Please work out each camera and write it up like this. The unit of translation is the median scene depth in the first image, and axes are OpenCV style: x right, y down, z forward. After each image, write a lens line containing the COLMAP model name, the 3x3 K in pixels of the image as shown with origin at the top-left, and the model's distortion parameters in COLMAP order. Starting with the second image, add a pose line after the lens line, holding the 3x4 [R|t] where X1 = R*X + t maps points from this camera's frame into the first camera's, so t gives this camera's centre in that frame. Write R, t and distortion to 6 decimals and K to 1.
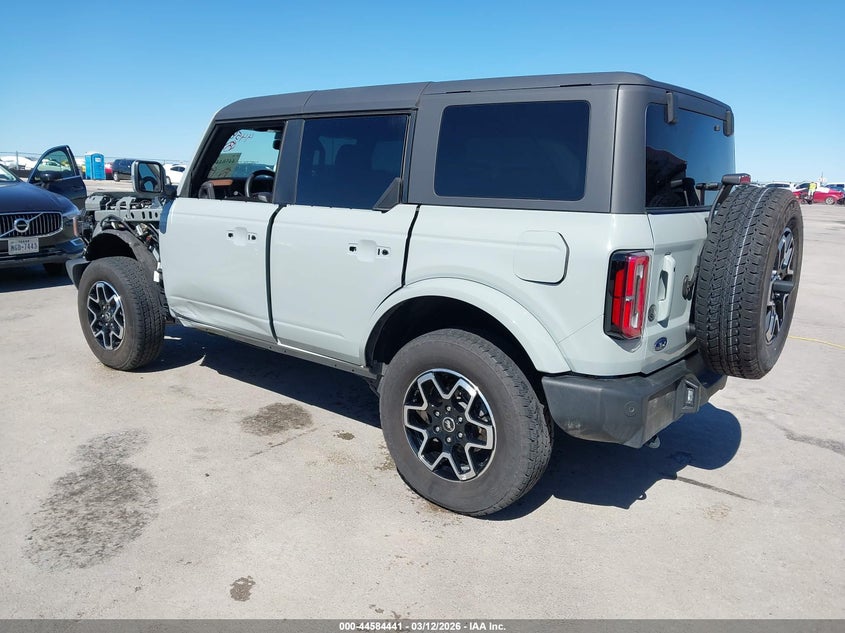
lens RADIAL K [[730.4, 0, 419.3], [0, 730.4, 292.1], [0, 0, 1]] dist [0.011097, 0.003730]
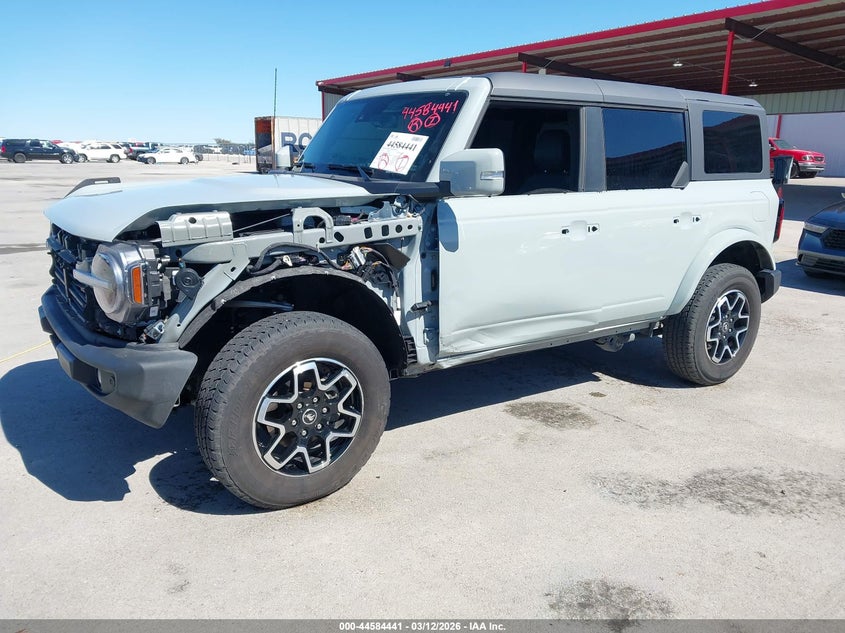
lens RADIAL K [[645.6, 0, 422.5], [0, 645.6, 316.5], [0, 0, 1]] dist [0.099490, -0.202228]
pose [[0.269854, -0.239897, 0.932539, -1.109755], [0.162133, 0.965960, 0.201577, -0.170988], [-0.949153, 0.096799, 0.299563, 0.958980]]
